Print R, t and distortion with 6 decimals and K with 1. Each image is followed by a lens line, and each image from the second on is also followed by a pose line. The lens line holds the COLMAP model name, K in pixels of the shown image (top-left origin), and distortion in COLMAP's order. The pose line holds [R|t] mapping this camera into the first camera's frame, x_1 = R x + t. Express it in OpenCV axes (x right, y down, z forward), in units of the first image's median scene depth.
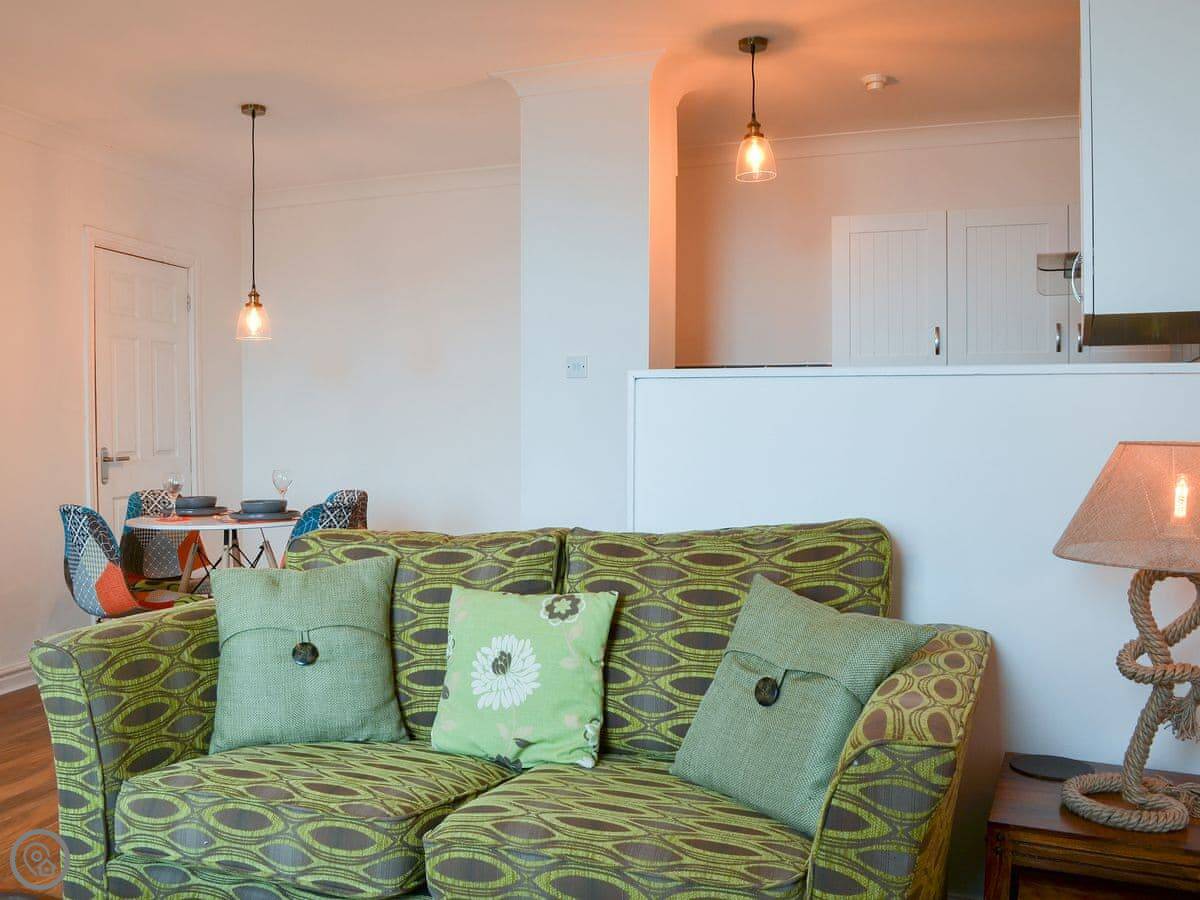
lens RADIAL K [[1116.8, 0, 559.2], [0, 1116.8, 452.7], [0, 0, 1]] dist [-0.077708, -0.007333]
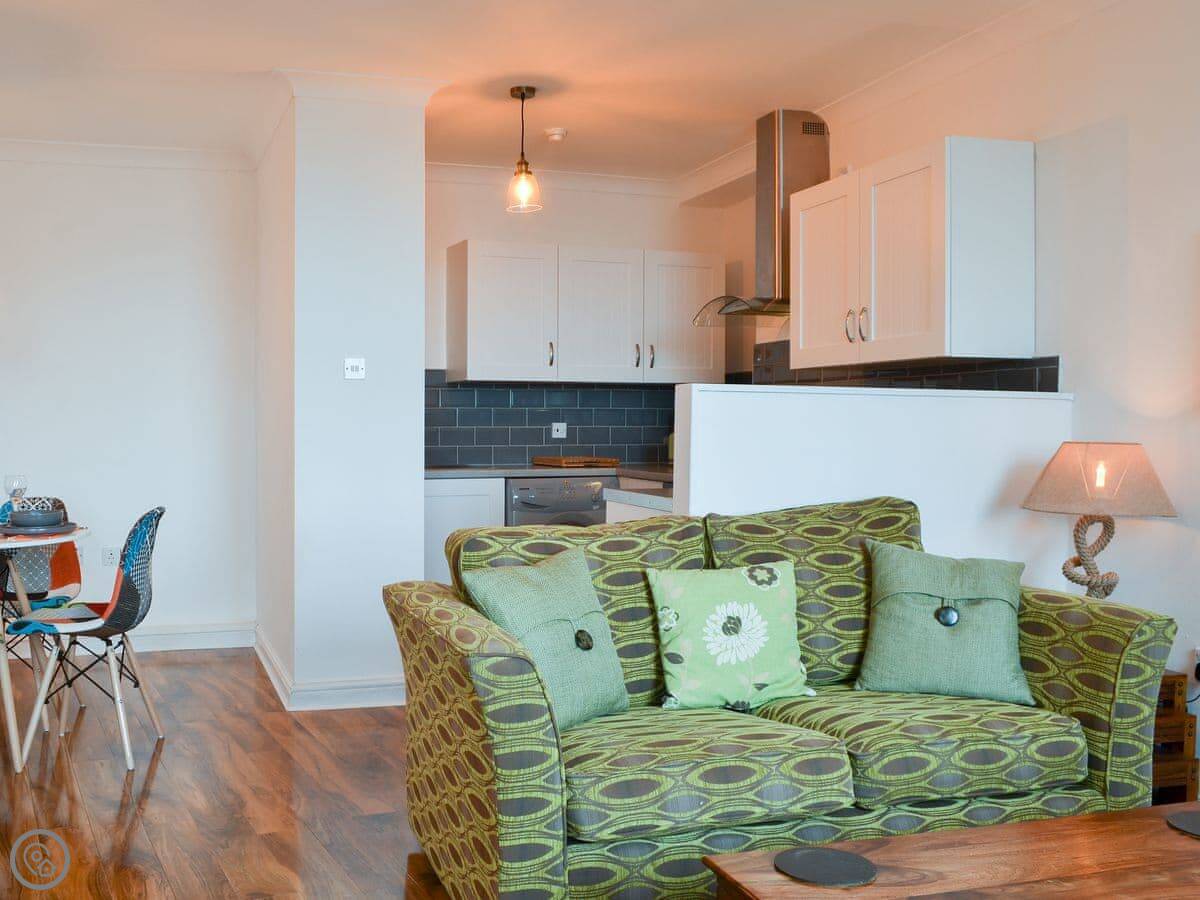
lens RADIAL K [[1144.1, 0, 449.7], [0, 1144.1, 448.0], [0, 0, 1]] dist [-0.073142, -0.007083]
pose [[0.790698, -0.008650, 0.612146, -1.062672], [0.008594, 0.999958, 0.003029, -0.011398], [-0.612146, 0.002866, 0.790739, 0.208102]]
